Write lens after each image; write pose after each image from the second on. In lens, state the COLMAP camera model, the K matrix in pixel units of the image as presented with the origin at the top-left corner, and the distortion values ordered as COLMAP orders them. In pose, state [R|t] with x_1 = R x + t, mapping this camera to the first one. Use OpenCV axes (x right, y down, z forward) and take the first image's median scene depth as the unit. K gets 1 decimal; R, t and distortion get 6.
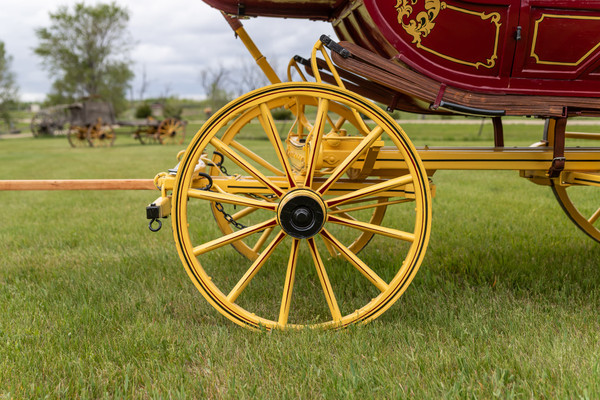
lens RADIAL K [[836.5, 0, 299.4], [0, 836.5, 210.7], [0, 0, 1]] dist [-0.012599, 0.072686]
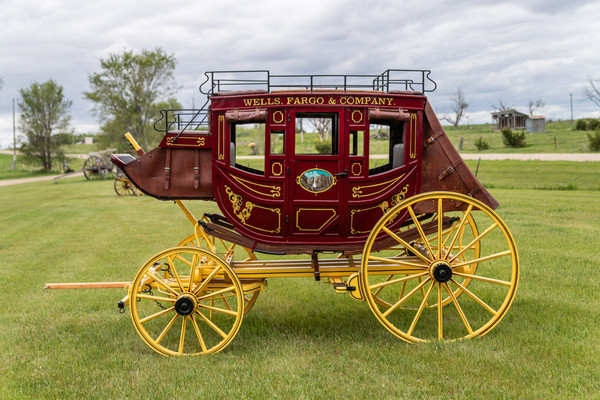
lens RADIAL K [[810.9, 0, 283.4], [0, 810.9, 198.9], [0, 0, 1]] dist [-0.005176, 0.001101]
pose [[0.997363, -0.021530, -0.069309, 0.392546], [0.017888, 0.998447, -0.052753, -0.148878], [0.070337, 0.051375, 0.996199, -1.094343]]
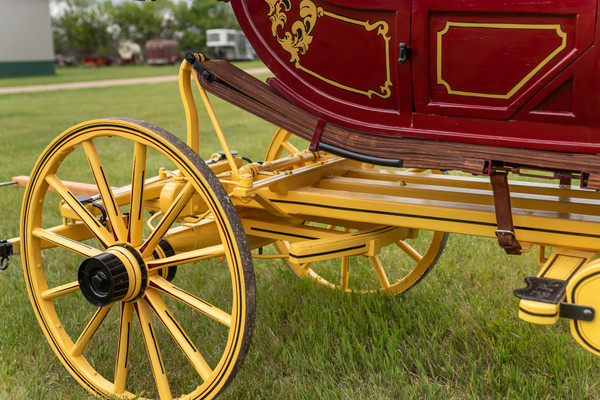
lens RADIAL K [[836.5, 0, 299.4], [0, 836.5, 210.7], [0, 0, 1]] dist [-0.012599, 0.072686]
pose [[0.832623, 0.109323, -0.542943, 0.566562], [-0.051545, 0.991366, 0.120569, -0.159659], [0.551436, -0.072403, 0.831069, 0.370490]]
